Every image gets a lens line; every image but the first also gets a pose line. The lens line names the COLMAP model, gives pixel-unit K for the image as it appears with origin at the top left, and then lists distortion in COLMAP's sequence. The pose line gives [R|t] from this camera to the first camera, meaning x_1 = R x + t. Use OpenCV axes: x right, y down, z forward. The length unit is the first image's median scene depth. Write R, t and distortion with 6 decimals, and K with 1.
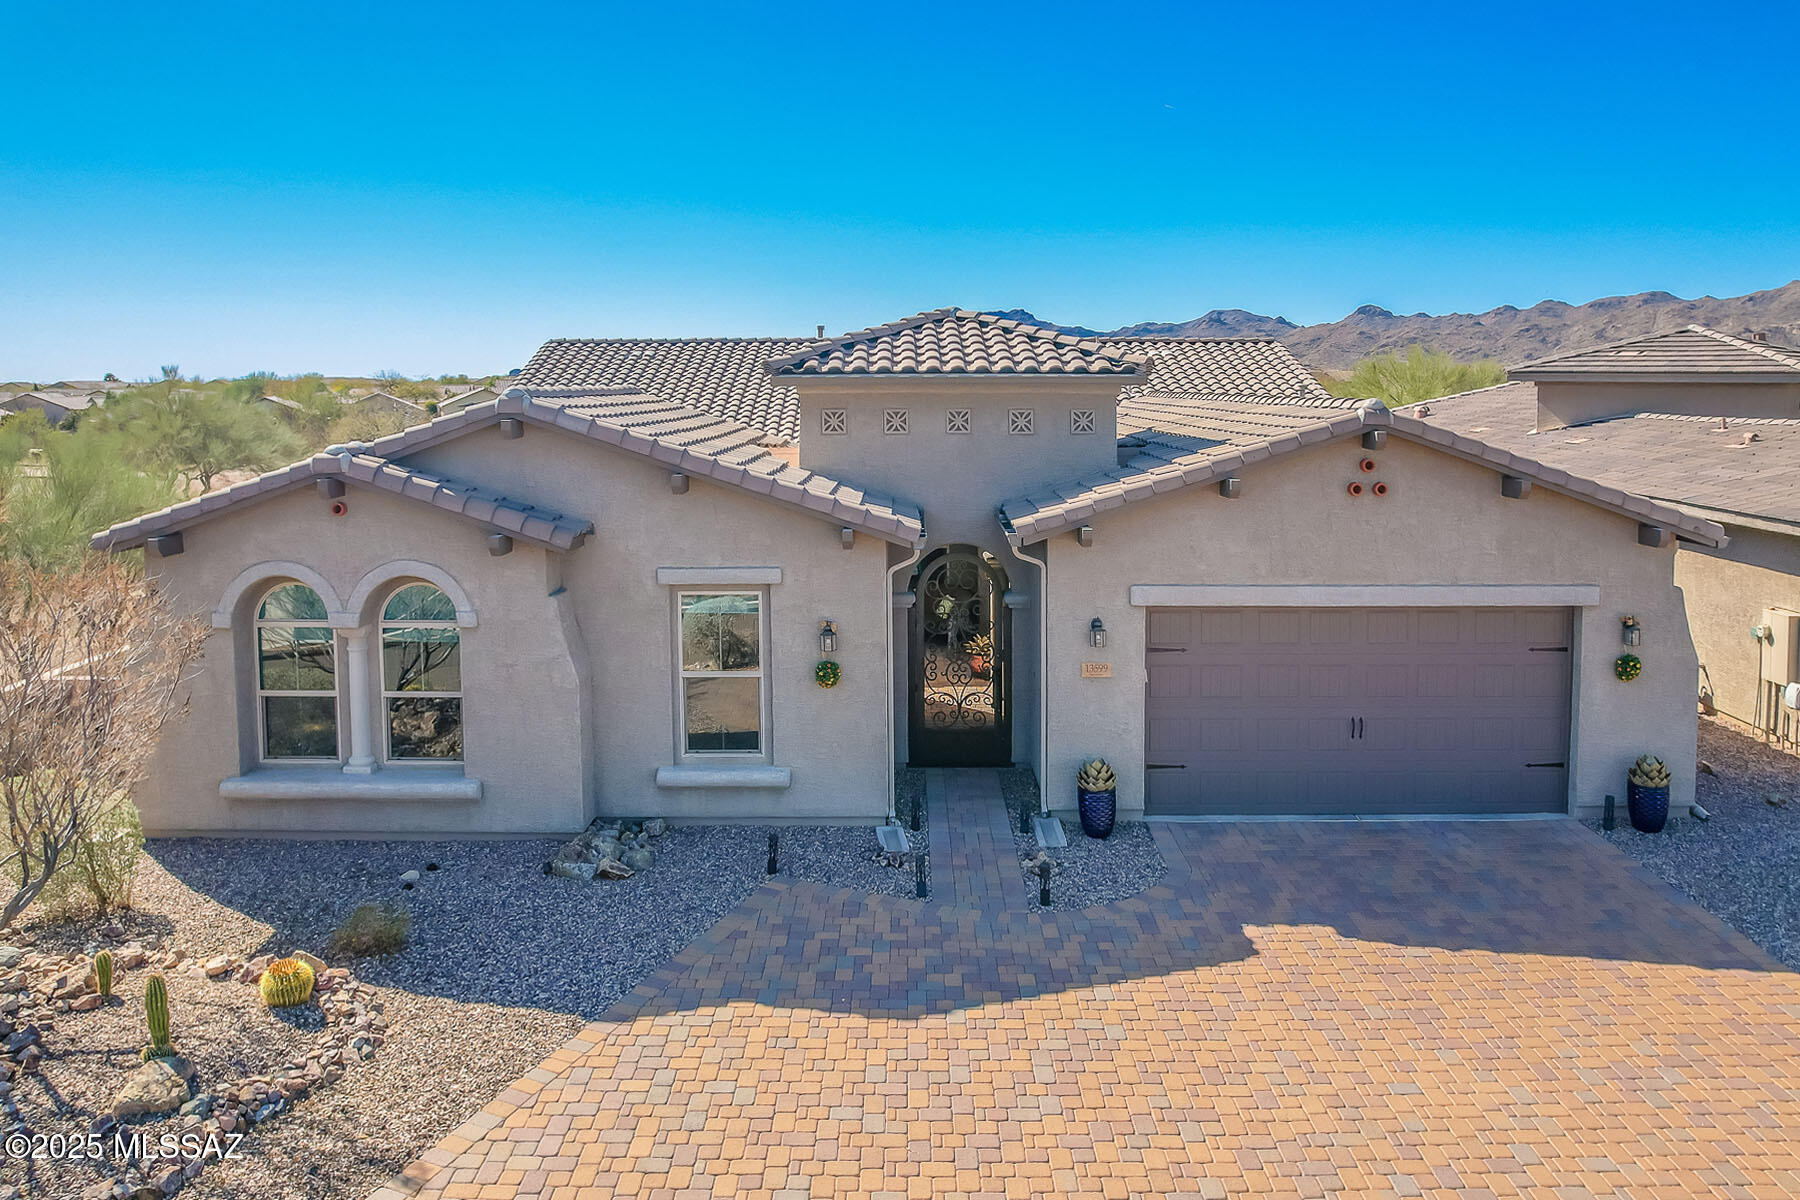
lens RADIAL K [[1136.3, 0, 897.7], [0, 1136.3, 598.2], [0, 0, 1]] dist [-0.027216, 0.015423]
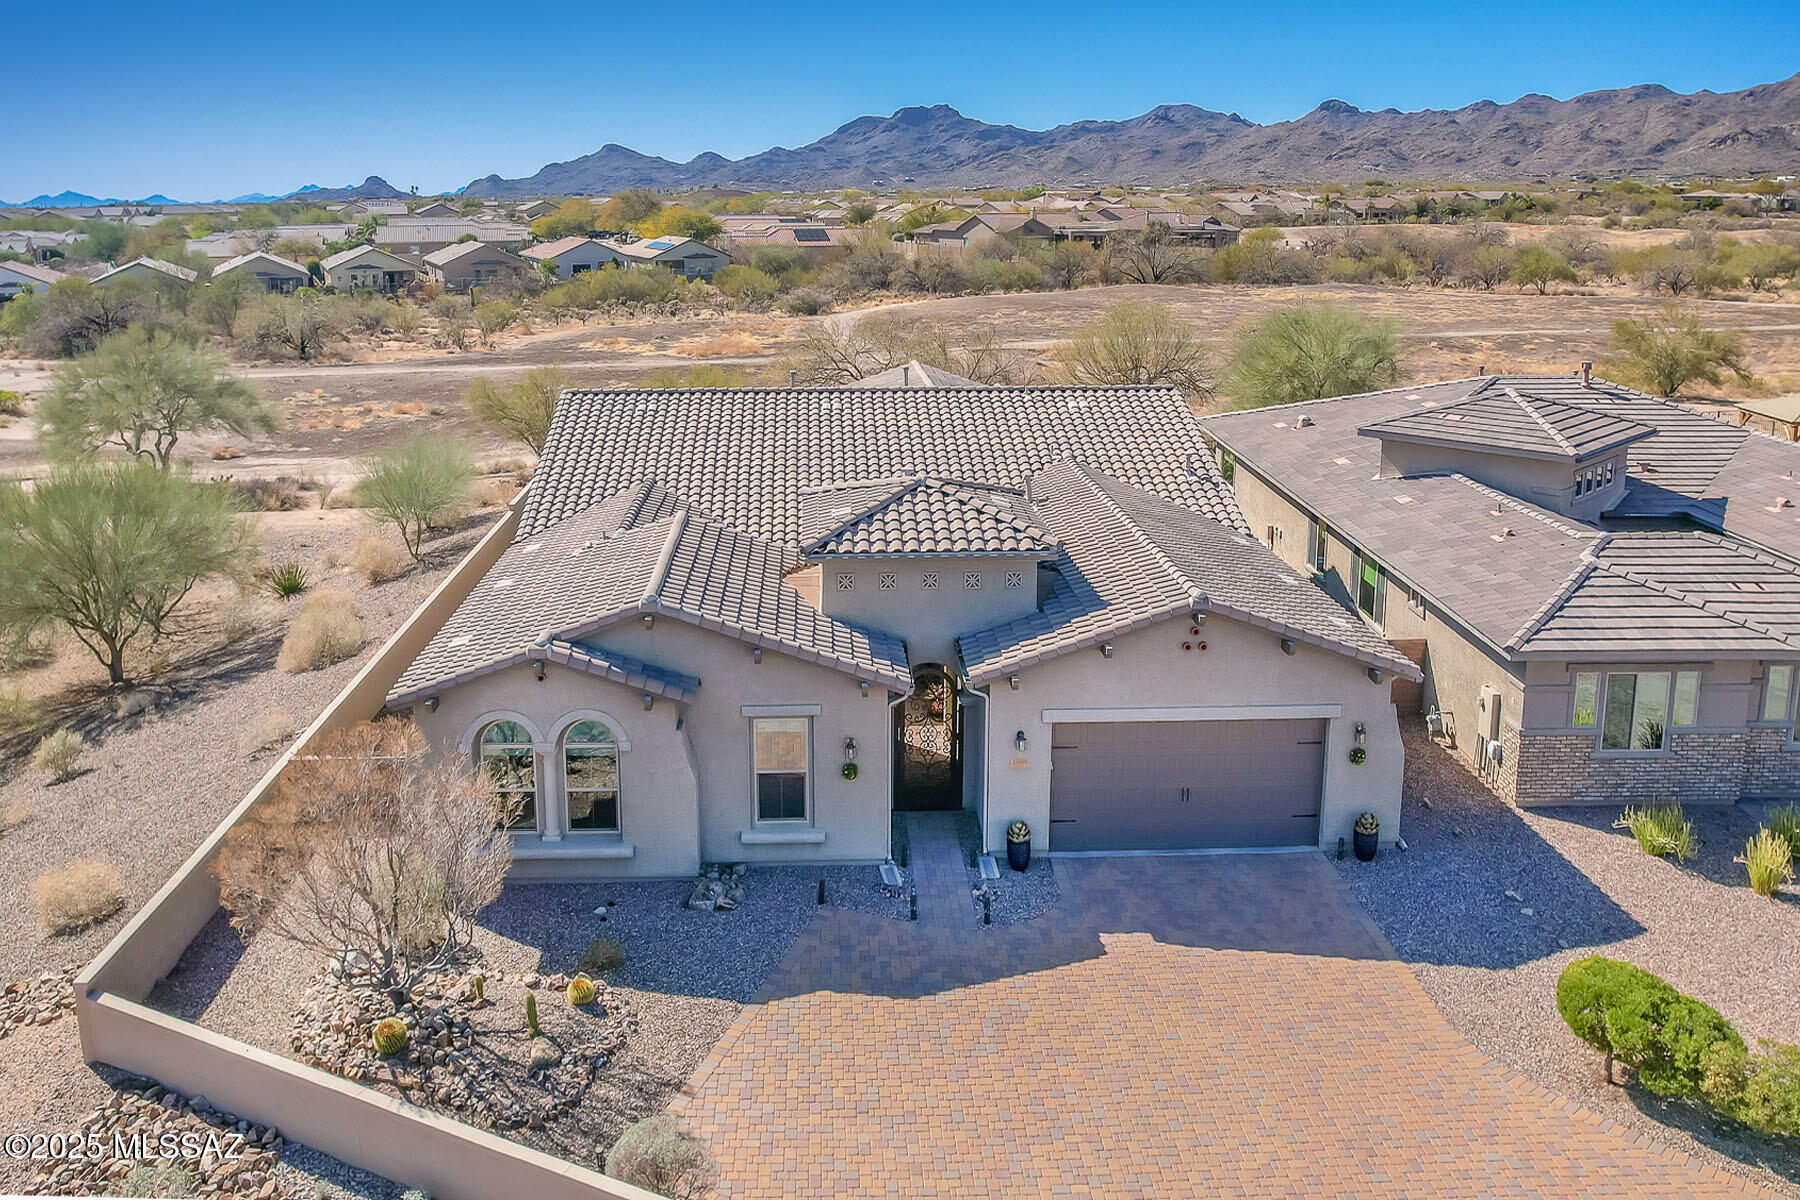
lens RADIAL K [[1136.3, 0, 894.7], [0, 1136.3, 586.2], [0, 0, 1]] dist [-0.027216, 0.015423]
pose [[0.998154, 0.004904, 0.060533, -0.101698], [-0.009256, 0.997374, 0.071829, -0.319906], [-0.060022, -0.072256, 0.995578, -0.578556]]
